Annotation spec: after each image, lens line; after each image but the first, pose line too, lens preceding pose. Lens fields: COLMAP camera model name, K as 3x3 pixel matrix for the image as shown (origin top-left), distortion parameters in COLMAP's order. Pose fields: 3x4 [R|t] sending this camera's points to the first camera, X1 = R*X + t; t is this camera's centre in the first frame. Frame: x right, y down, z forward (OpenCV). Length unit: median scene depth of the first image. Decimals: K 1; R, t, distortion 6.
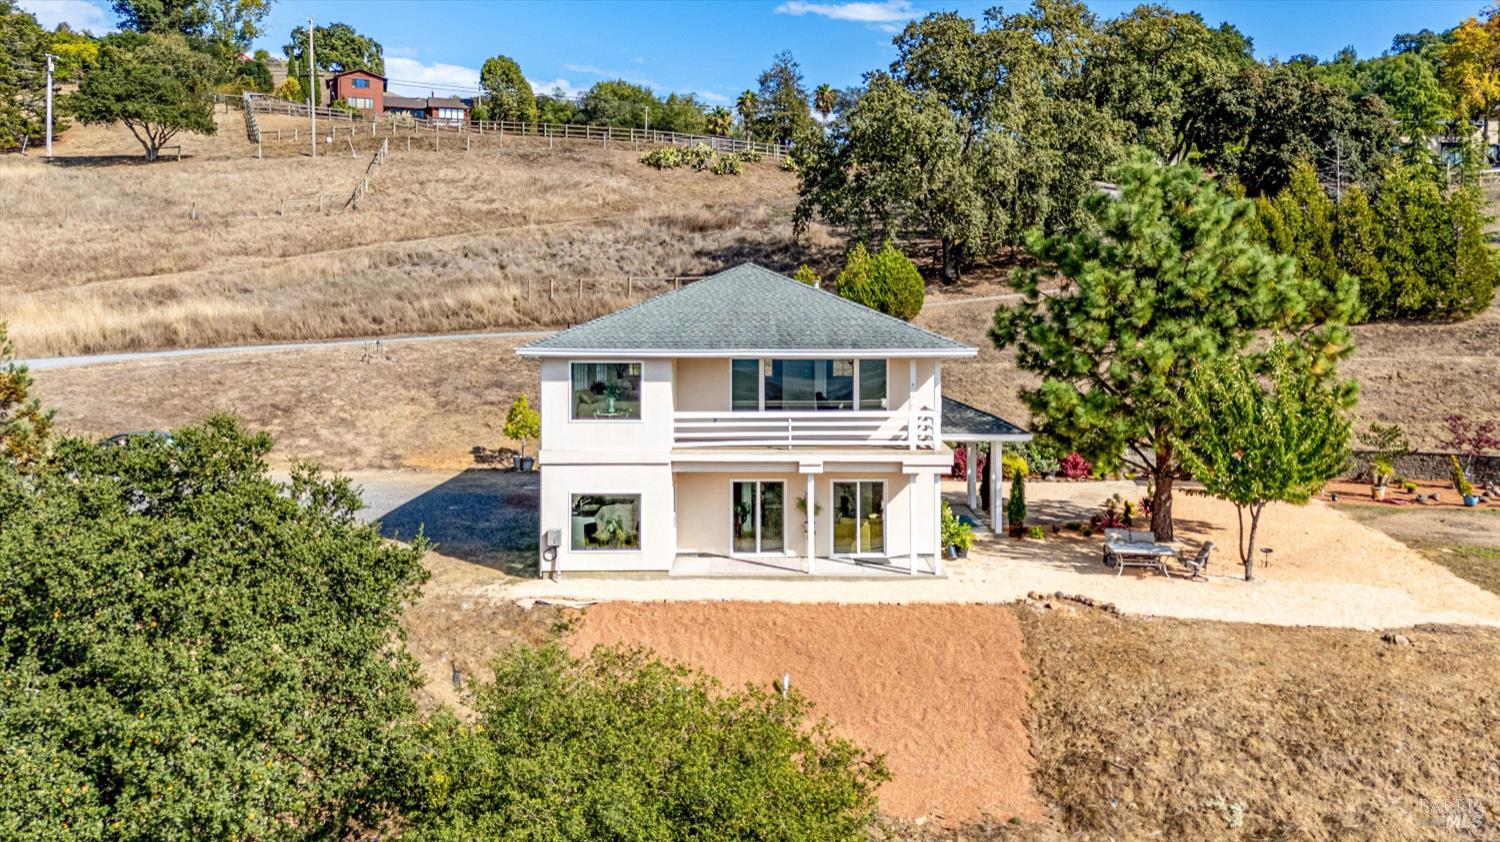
lens RADIAL K [[1174.4, 0, 755.5], [0, 1174.4, 330.1], [0, 0, 1]] dist [0.085599, -0.061151]
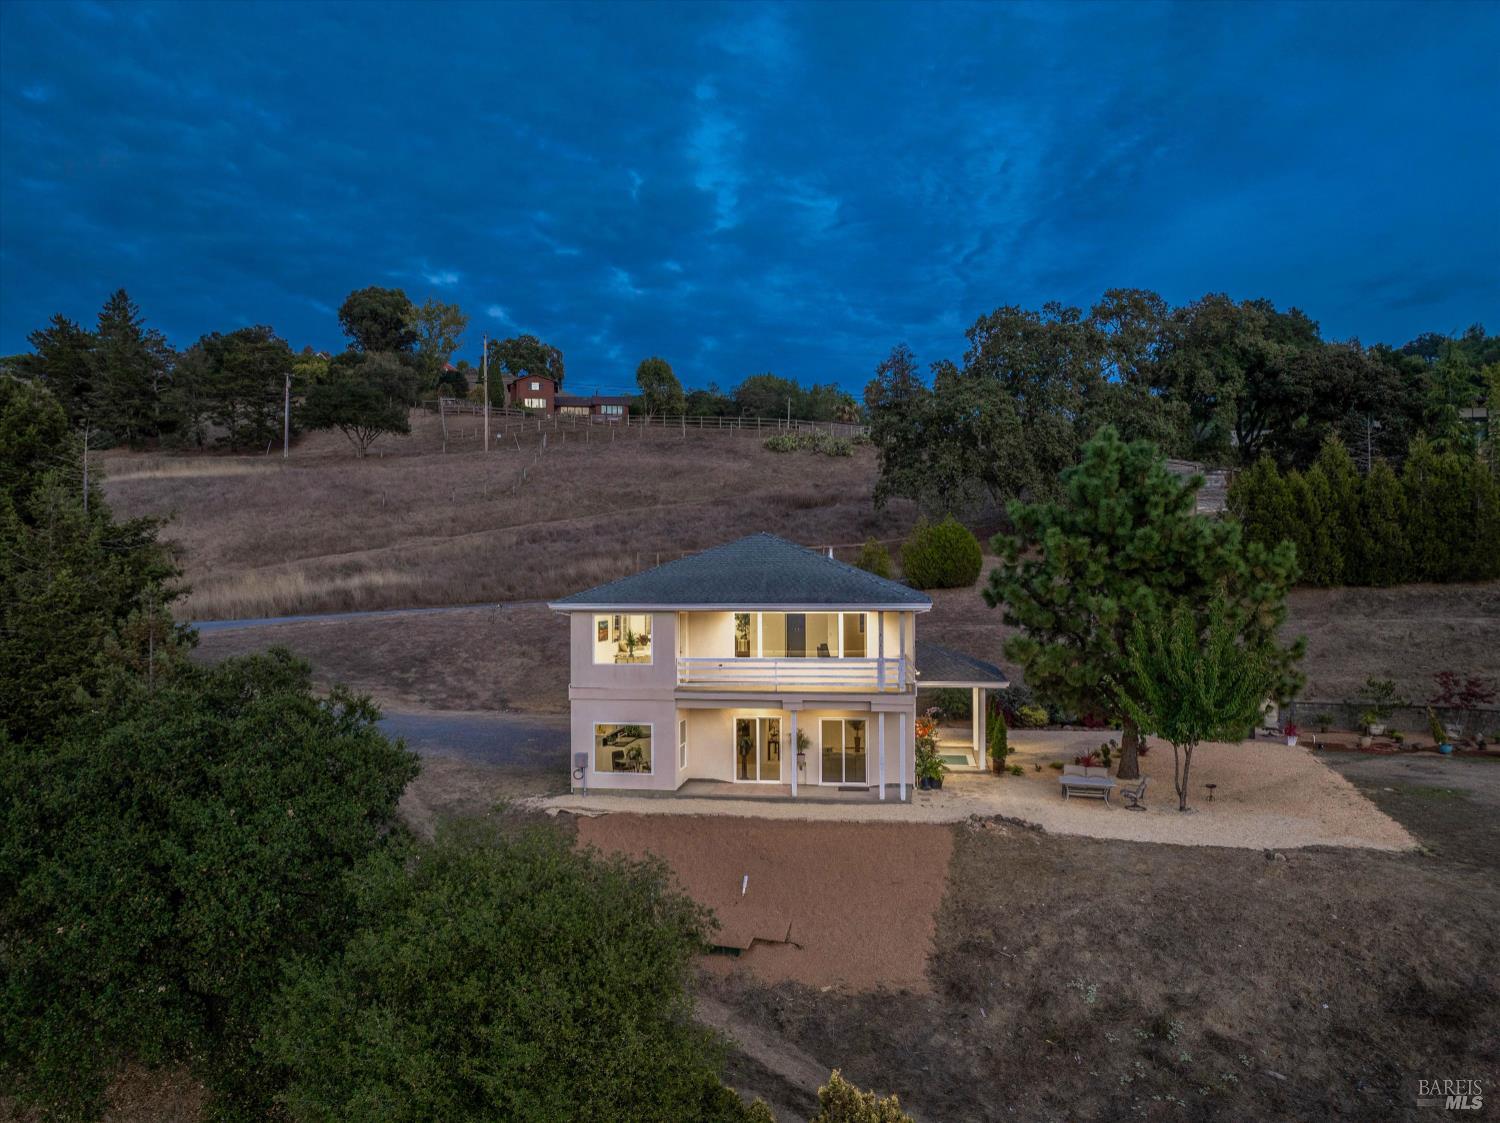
lens RADIAL K [[1104.1, 0, 750.0], [0, 1104.1, 561.5], [0, 0, 1]] dist [0.002821, -0.044709]
pose [[0.988258, -0.006487, -0.152654, 0.088174], [0.000769, 0.999297, -0.037486, 0.007061], [0.152789, 0.036928, 0.987569, -0.051458]]
